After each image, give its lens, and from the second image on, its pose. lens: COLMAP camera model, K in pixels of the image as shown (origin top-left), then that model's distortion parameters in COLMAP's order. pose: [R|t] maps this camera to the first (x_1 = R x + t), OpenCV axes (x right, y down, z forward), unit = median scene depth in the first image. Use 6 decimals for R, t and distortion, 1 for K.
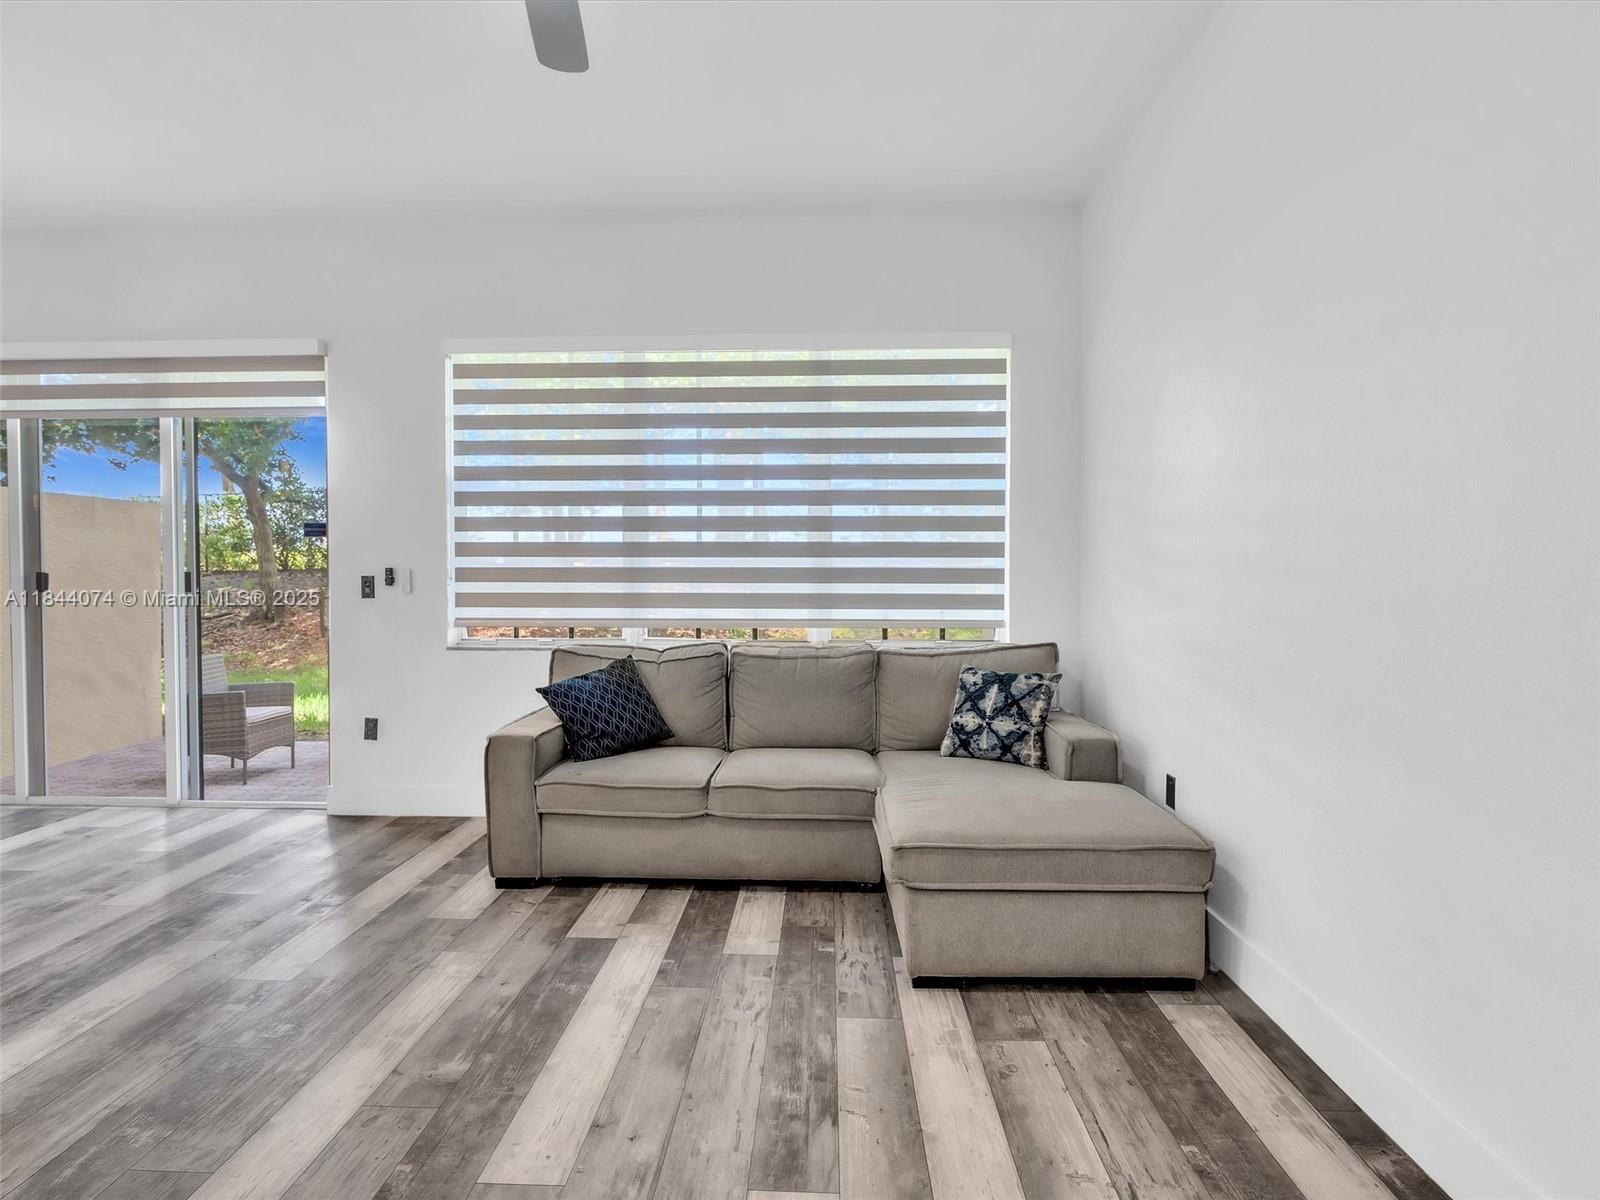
lens RADIAL K [[818.1, 0, 794.3], [0, 818.1, 592.5], [0, 0, 1]] dist [-0.004234, 0.001169]
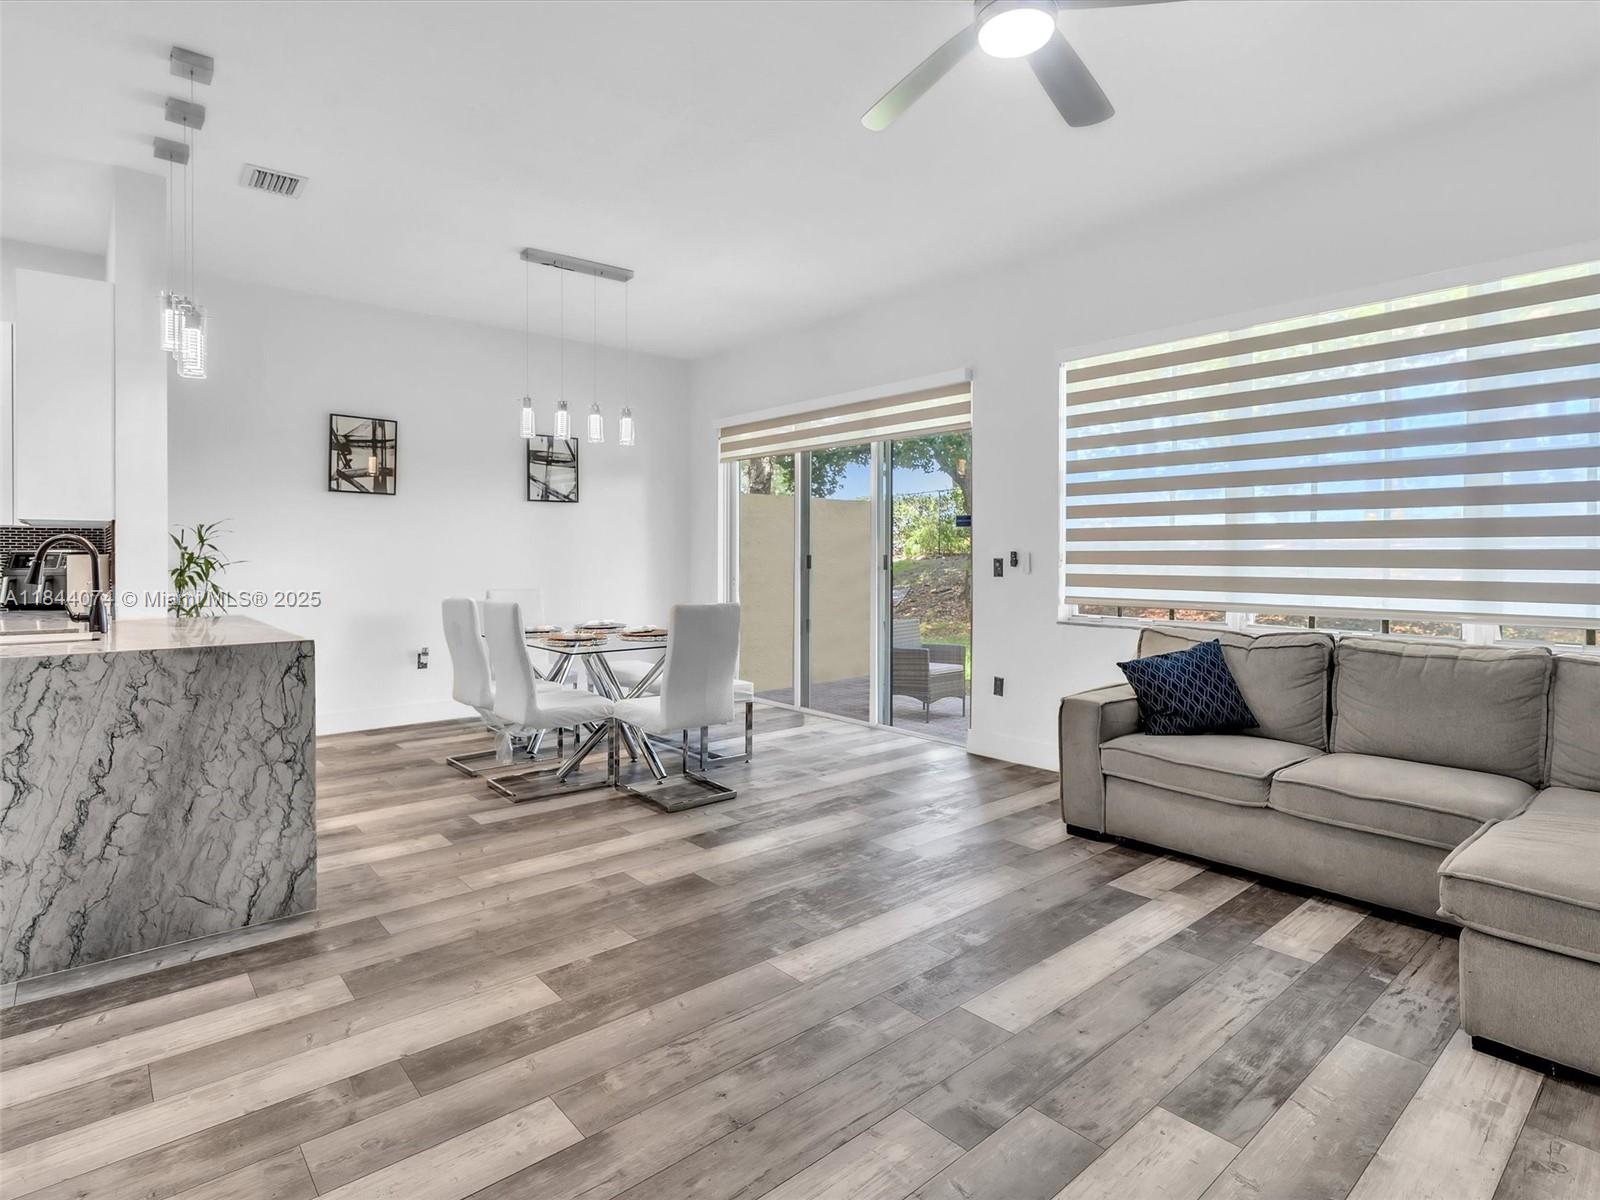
lens RADIAL K [[841.0, 0, 790.4], [0, 841.0, 561.7], [0, 0, 1]] dist [-0.001707, 0.002167]
pose [[0.683949, 0.006077, -0.729504, 0.204521], [-0.018954, 0.999776, -0.009442, 0.002726], [0.729283, 0.020284, 0.683911, -0.080606]]
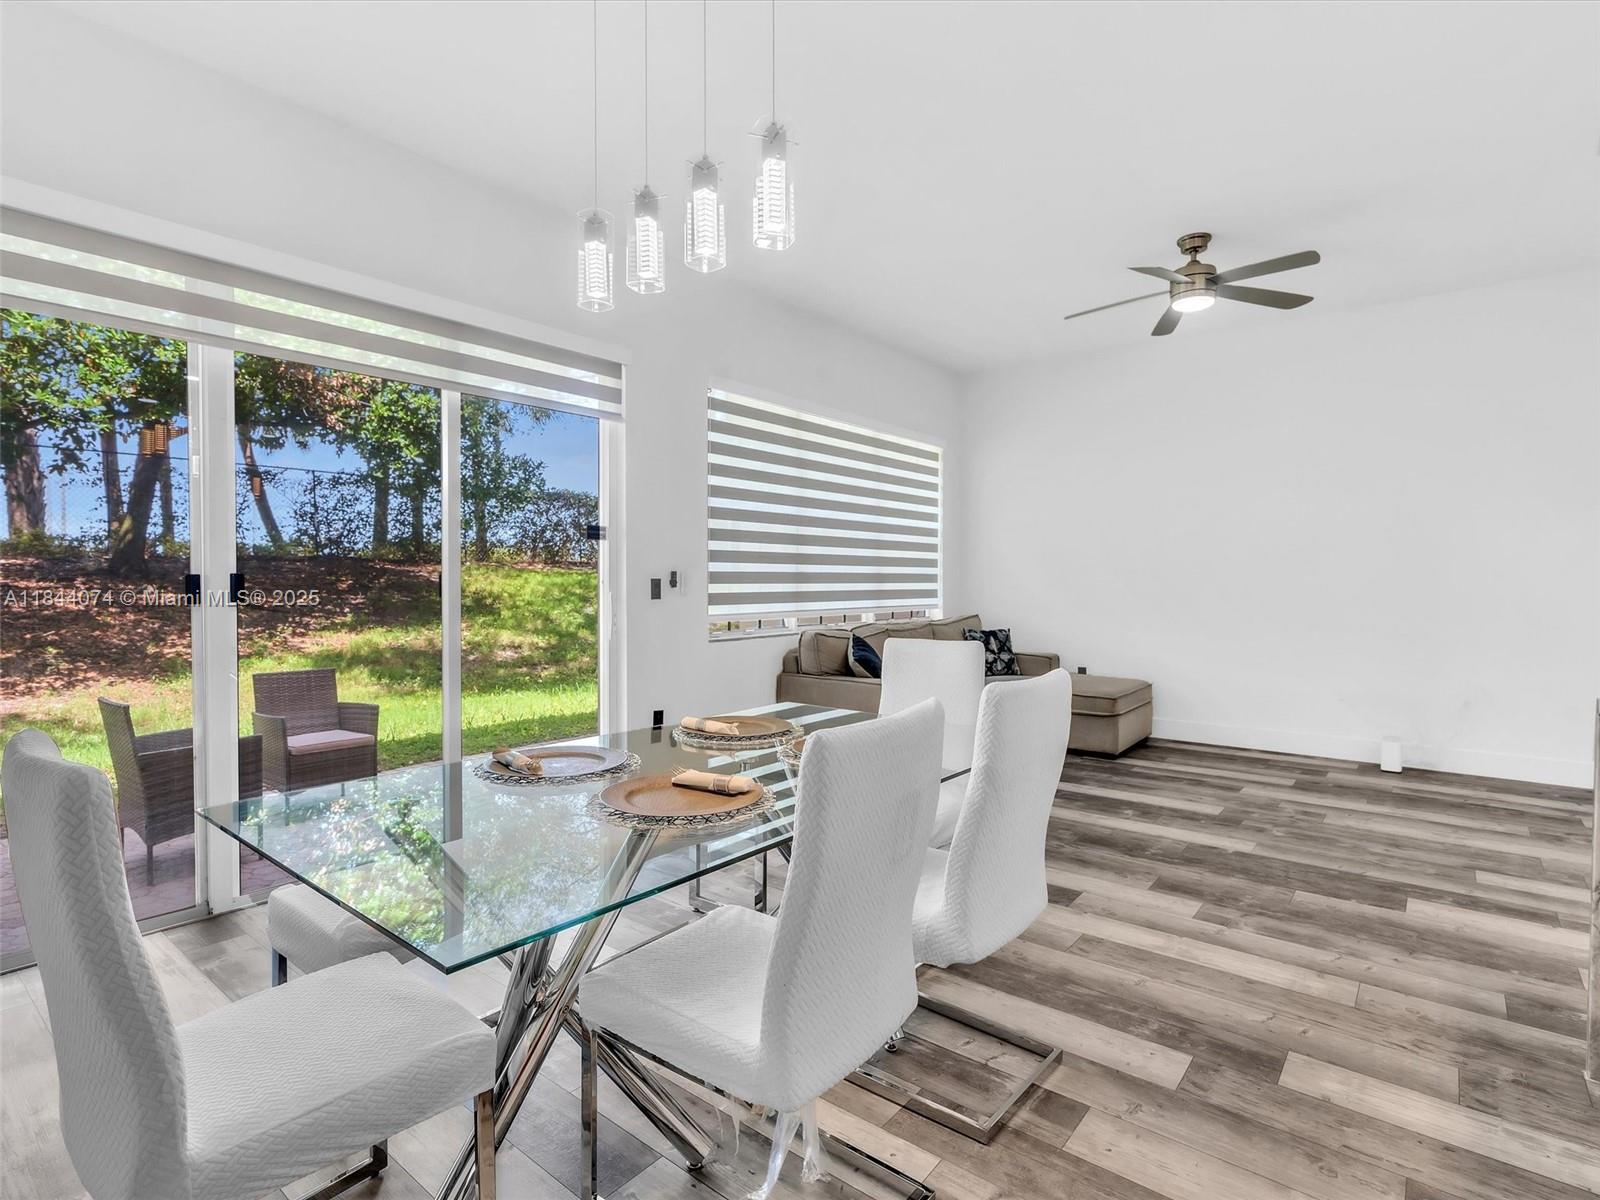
lens RADIAL K [[810.3, 0, 797.1], [0, 810.3, 588.1], [0, 0, 1]] dist [-0.006234, 0.001596]
pose [[0.592612, -0.009680, 0.805430, -1.525652], [0.019706, 0.999803, -0.002483, -0.001662], [-0.805247, 0.017343, 0.592686, 0.263762]]
